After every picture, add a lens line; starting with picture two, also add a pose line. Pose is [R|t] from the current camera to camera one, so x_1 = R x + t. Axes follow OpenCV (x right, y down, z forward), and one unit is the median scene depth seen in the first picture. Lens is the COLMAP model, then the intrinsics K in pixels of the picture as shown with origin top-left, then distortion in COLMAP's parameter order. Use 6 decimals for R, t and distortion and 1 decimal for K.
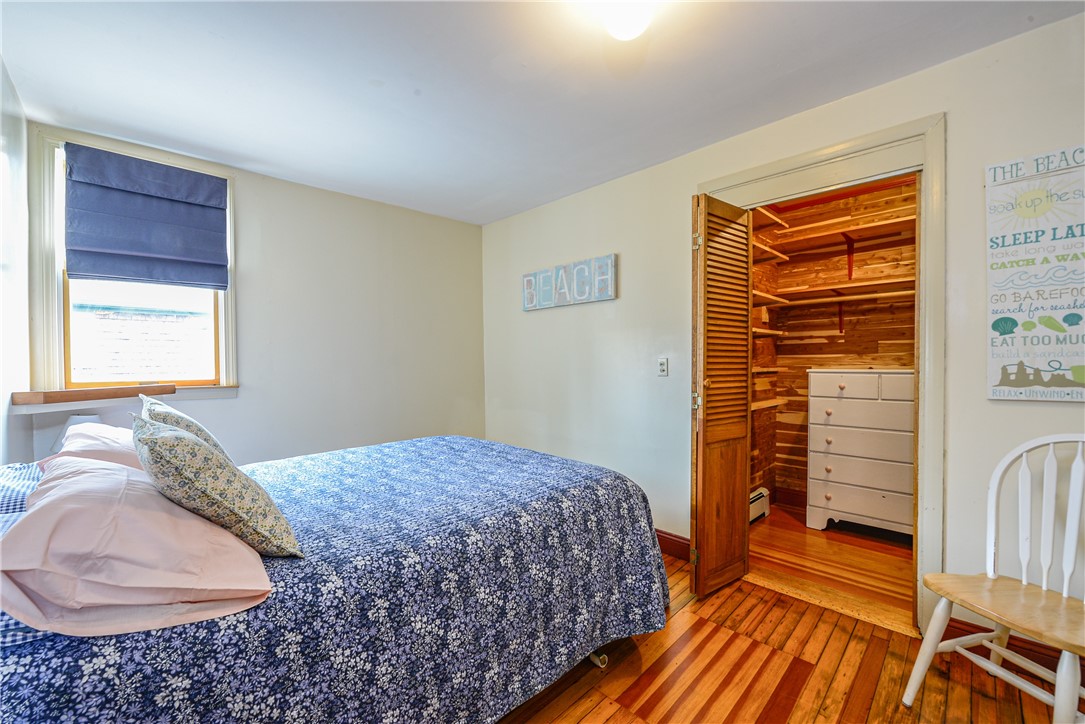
lens RADIAL K [[444.5, 0, 541.4], [0, 444.5, 371.2], [0, 0, 1]] dist [-0.000675, -0.000076]
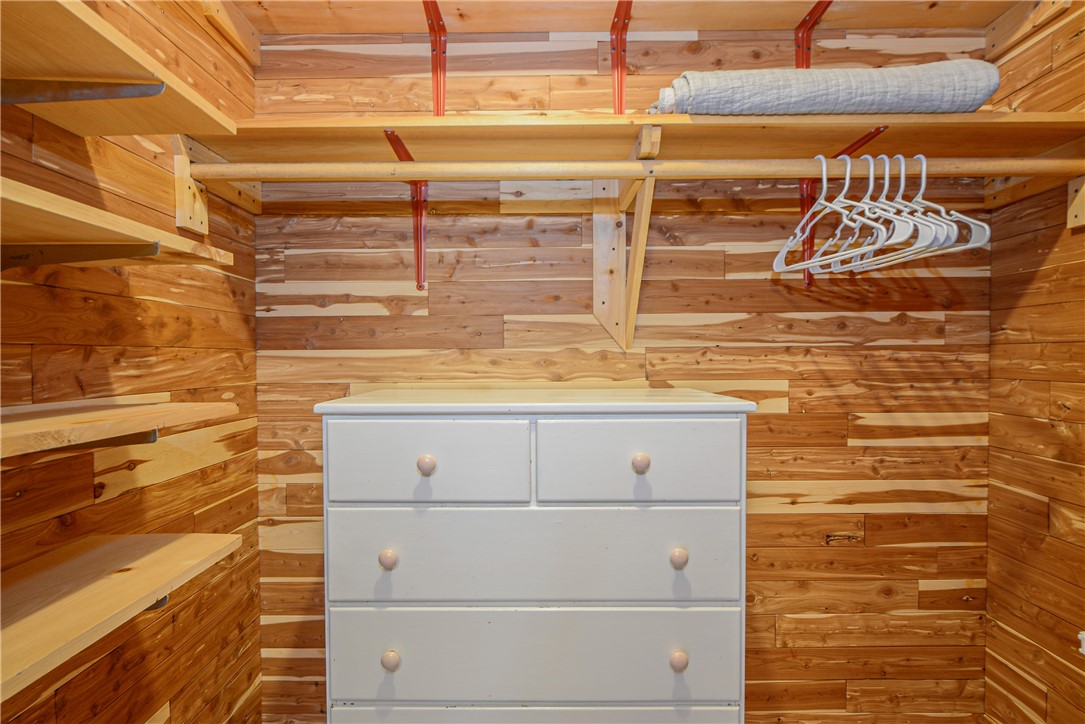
lens RADIAL K [[595.6, 0, 539.9], [0, 595.6, 365.2], [0, 0, 1]] dist [-0.026502, -0.000374]
pose [[0.703632, -0.012854, 0.710448, 0.406505], [0.017159, 0.999852, 0.001096, -0.024621], [-0.710357, 0.011420, 0.703749, 0.602984]]
